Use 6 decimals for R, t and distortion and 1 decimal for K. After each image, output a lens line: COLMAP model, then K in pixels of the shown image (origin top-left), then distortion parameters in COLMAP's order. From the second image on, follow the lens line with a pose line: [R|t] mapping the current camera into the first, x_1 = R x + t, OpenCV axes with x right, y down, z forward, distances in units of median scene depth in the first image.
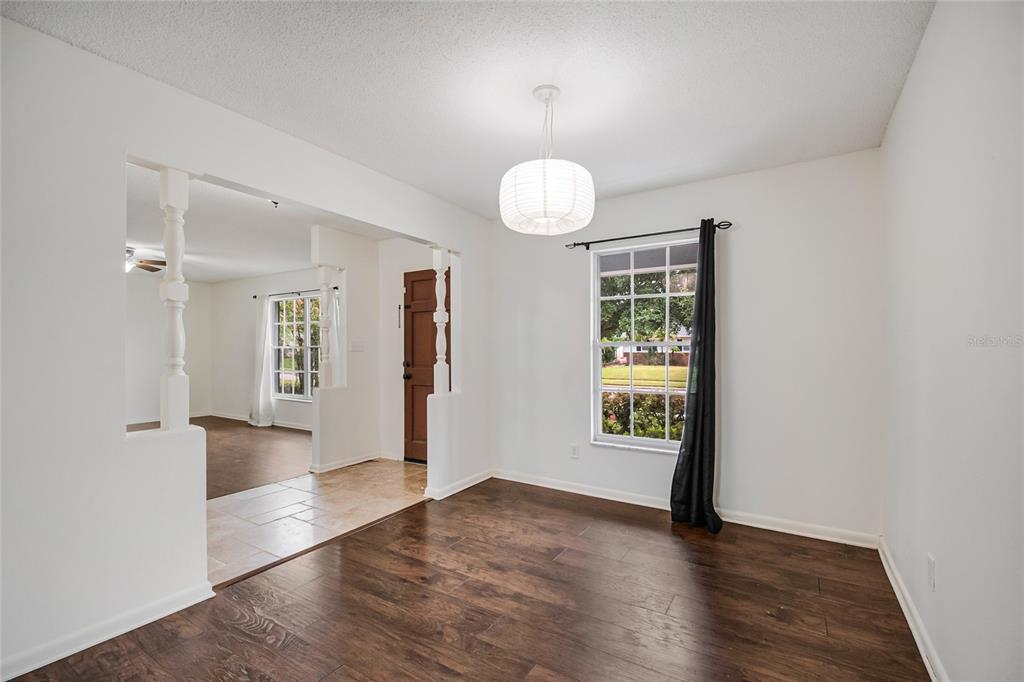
lens RADIAL K [[450.8, 0, 516.1], [0, 450.8, 348.6], [0, 0, 1]] dist [0.001610, -0.009042]
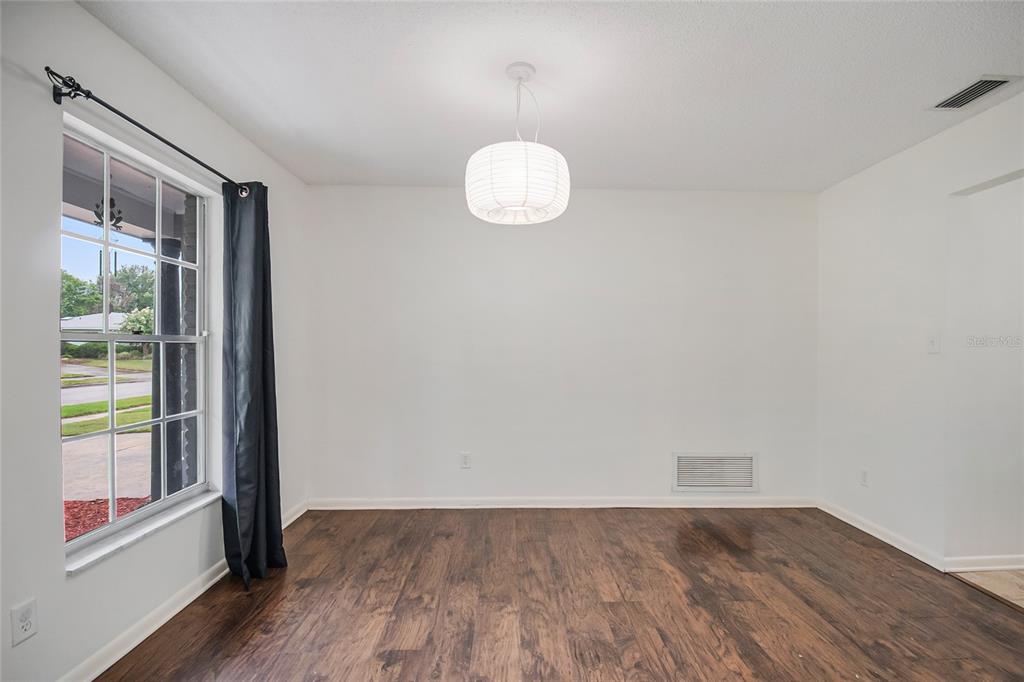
lens RADIAL K [[450.8, 0, 516.1], [0, 450.8, 348.6], [0, 0, 1]] dist [0.001610, -0.009042]
pose [[-0.539896, -0.000746, 0.841731, -0.404950], [-0.003016, 0.999995, -0.001048, 0.000026], [-0.841726, -0.003105, -0.539896, 0.864510]]
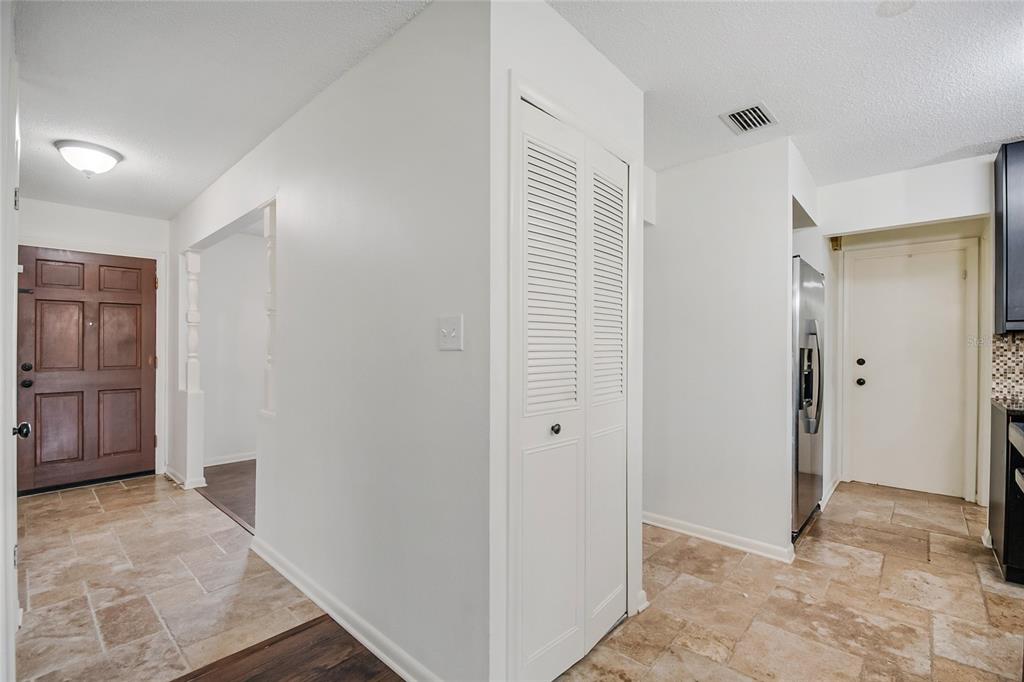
lens RADIAL K [[453.8, 0, 513.4], [0, 453.8, 343.3], [0, 0, 1]] dist [0.002761, -0.012286]
pose [[0.187522, 0.011112, 0.982198, -1.061067], [-0.001554, 0.999938, -0.011017, 0.002020], [-0.982259, 0.000540, 0.187528, 0.064350]]
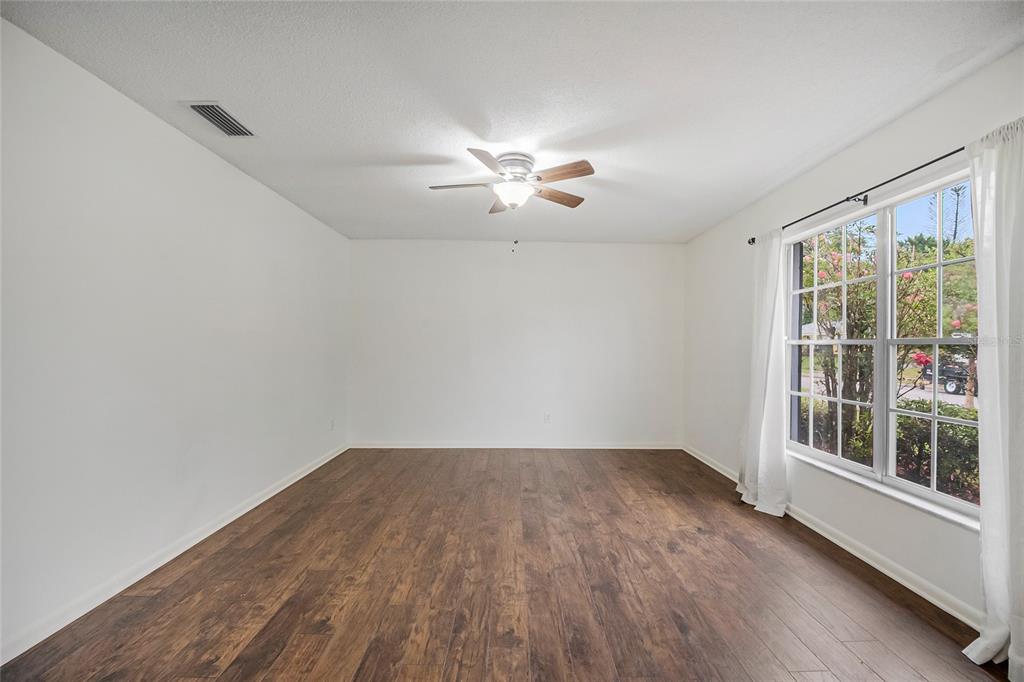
lens RADIAL K [[450.2, 0, 520.7], [0, 450.2, 343.8], [0, 0, 1]] dist [0.002789, -0.009337]
pose [[0.535048, 0.007015, -0.844792, -0.577951], [-0.012650, 0.999920, 0.000291, 0.003436], [0.844727, 0.010531, 0.535094, 1.013703]]
